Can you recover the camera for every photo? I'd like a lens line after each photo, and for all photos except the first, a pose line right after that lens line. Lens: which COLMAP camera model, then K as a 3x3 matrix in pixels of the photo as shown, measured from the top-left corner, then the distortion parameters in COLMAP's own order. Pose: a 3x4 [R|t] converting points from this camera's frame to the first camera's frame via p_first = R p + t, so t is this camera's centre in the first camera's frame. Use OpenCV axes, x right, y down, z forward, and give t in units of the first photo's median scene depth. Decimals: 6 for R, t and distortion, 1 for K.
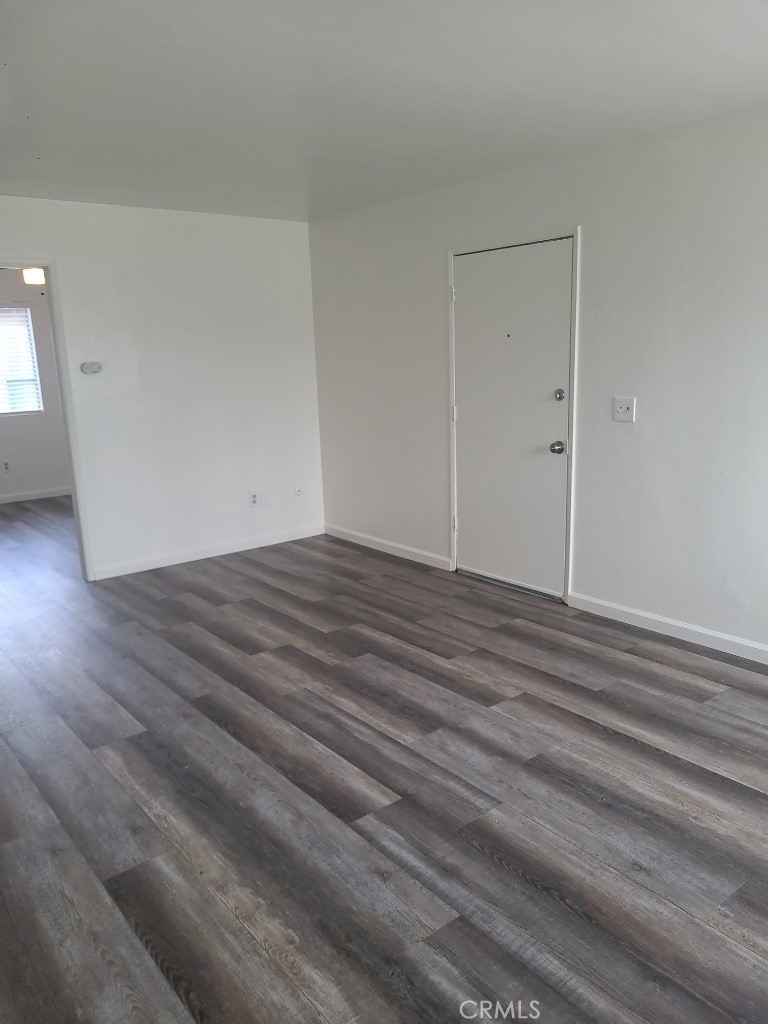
lens RADIAL K [[781.2, 0, 402.5], [0, 781.2, 512.3], [0, 0, 1]] dist [0.039375, -0.032821]
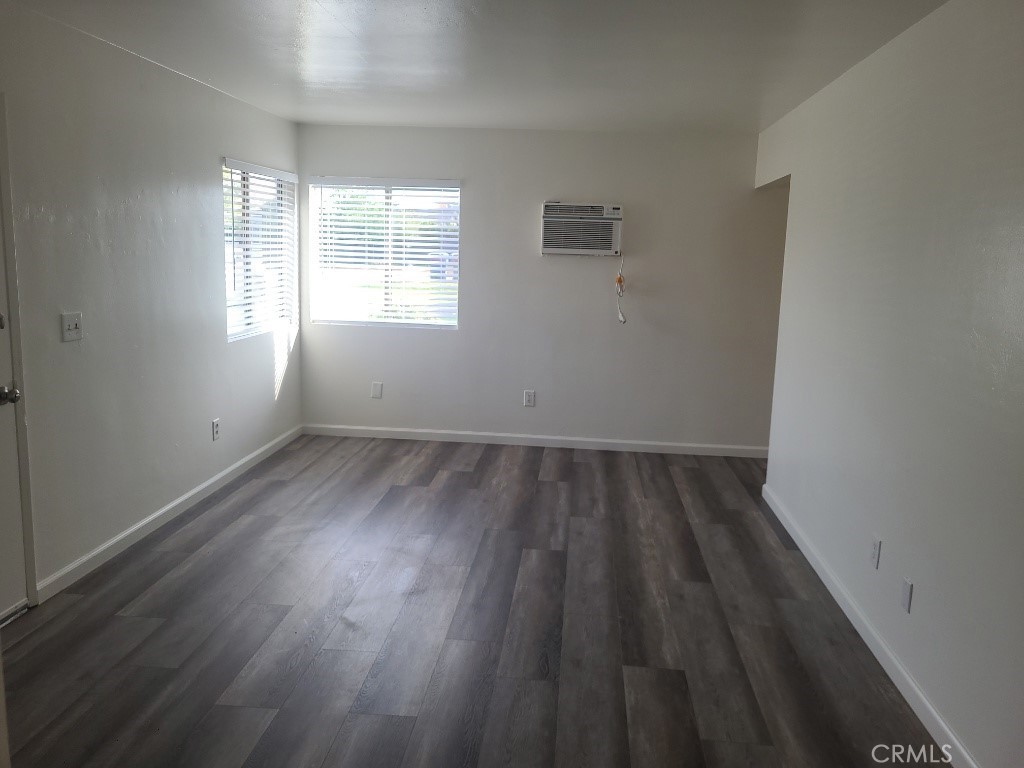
lens RADIAL K [[781.2, 0, 510.1], [0, 781.2, 362.8], [0, 0, 1]] dist [0.039375, -0.032821]
pose [[-0.711405, -0.089223, 0.697095, -0.800000], [0.143757, 0.952460, 0.268616, -0.310353], [-0.687922, 0.291307, -0.664759, 1.522822]]
